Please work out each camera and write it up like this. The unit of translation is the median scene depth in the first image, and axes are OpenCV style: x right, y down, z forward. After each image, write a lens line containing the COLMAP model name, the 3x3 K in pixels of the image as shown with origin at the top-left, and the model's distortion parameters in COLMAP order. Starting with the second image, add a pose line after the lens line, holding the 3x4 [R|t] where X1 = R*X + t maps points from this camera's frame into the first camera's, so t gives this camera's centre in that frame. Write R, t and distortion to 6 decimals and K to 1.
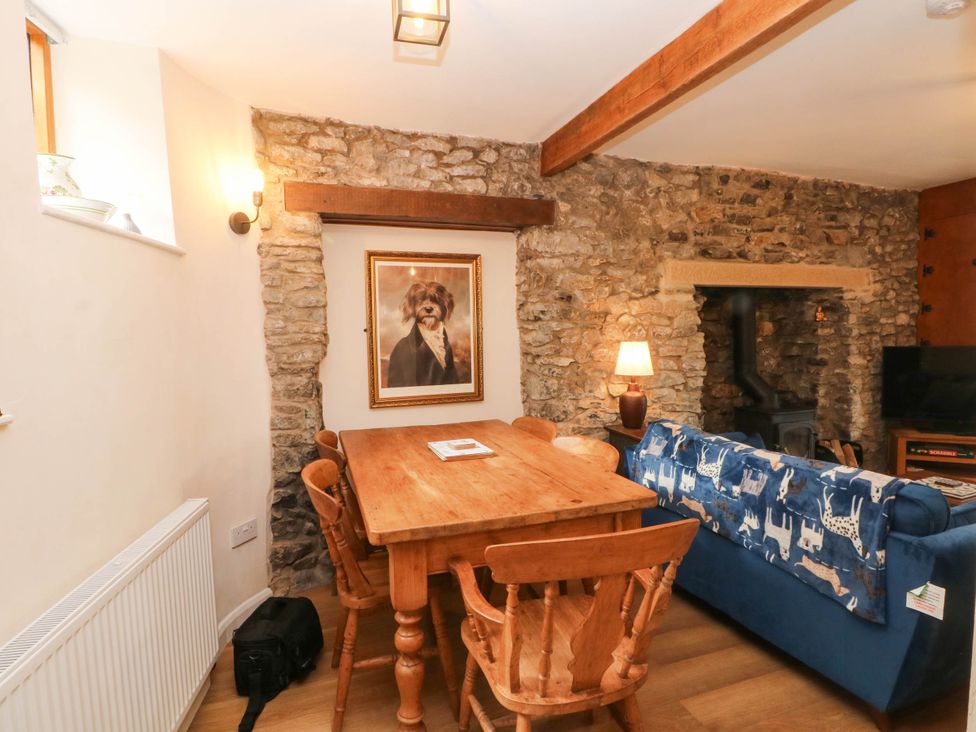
lens RADIAL K [[565.6, 0, 488.0], [0, 565.6, 366.0], [0, 0, 1]] dist [0.022289, -0.026456]
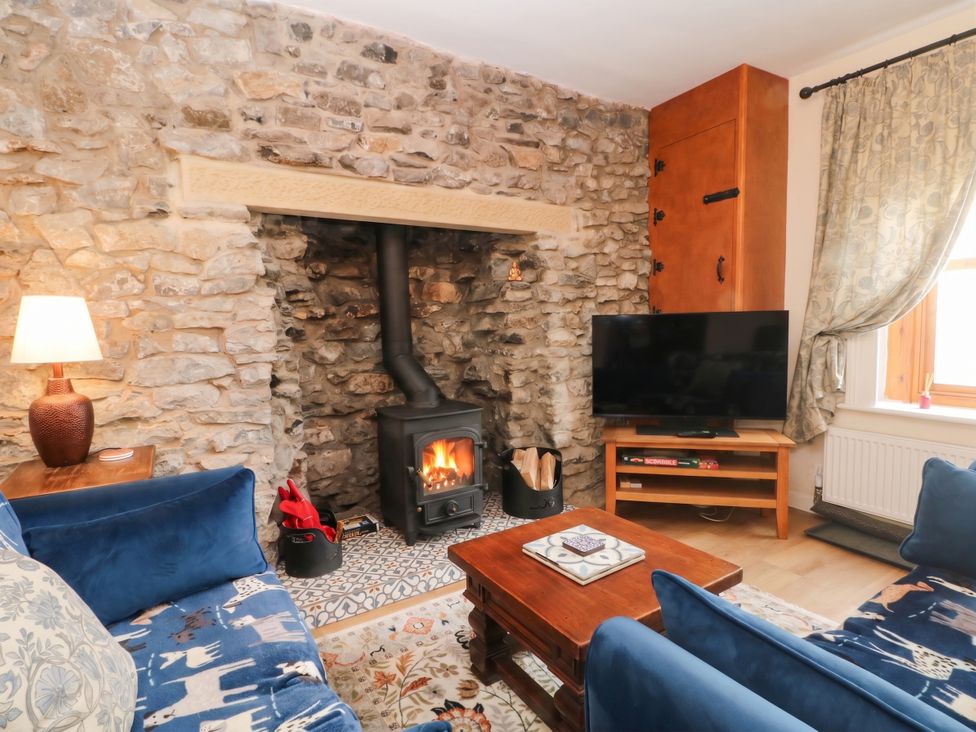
lens RADIAL K [[565.6, 0, 488.0], [0, 565.6, 366.0], [0, 0, 1]] dist [0.022289, -0.026456]
pose [[0.978610, -0.022436, 0.204500, 0.484517], [0.018987, 0.999643, 0.018811, 0.015399], [-0.204849, -0.014526, 0.978686, 0.375546]]
